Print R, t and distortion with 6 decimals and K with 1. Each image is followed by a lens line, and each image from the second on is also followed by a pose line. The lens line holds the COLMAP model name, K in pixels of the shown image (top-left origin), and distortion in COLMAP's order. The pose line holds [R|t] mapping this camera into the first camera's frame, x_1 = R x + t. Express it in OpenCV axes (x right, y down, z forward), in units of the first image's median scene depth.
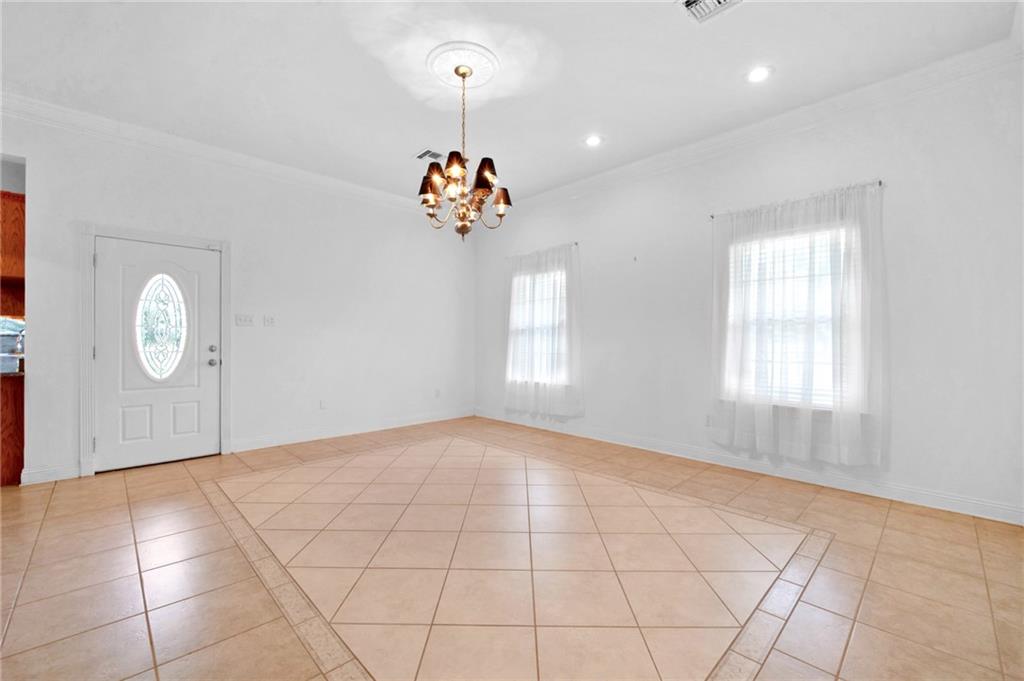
lens RADIAL K [[427.2, 0, 516.6], [0, 427.2, 335.8], [0, 0, 1]] dist [-0.010889, -0.000380]
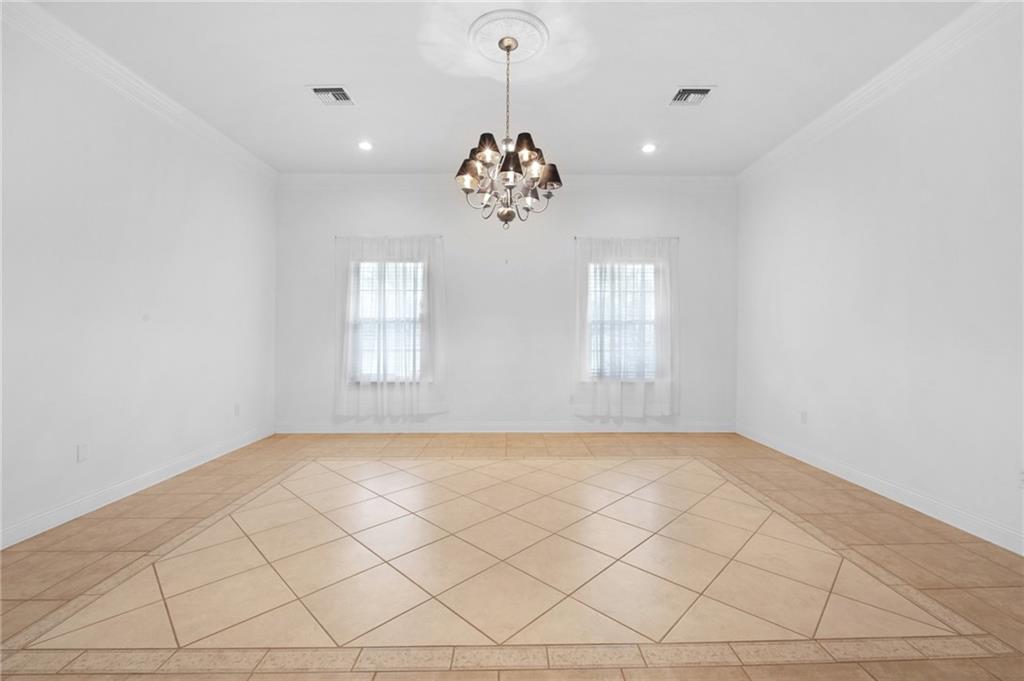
lens RADIAL K [[427.2, 0, 516.6], [0, 427.2, 335.8], [0, 0, 1]] dist [-0.010889, -0.000380]
pose [[0.687054, -0.005065, 0.726589, -0.653538], [-0.006043, 0.999901, 0.012684, -0.003659], [-0.726581, -0.013105, 0.686956, 0.292220]]
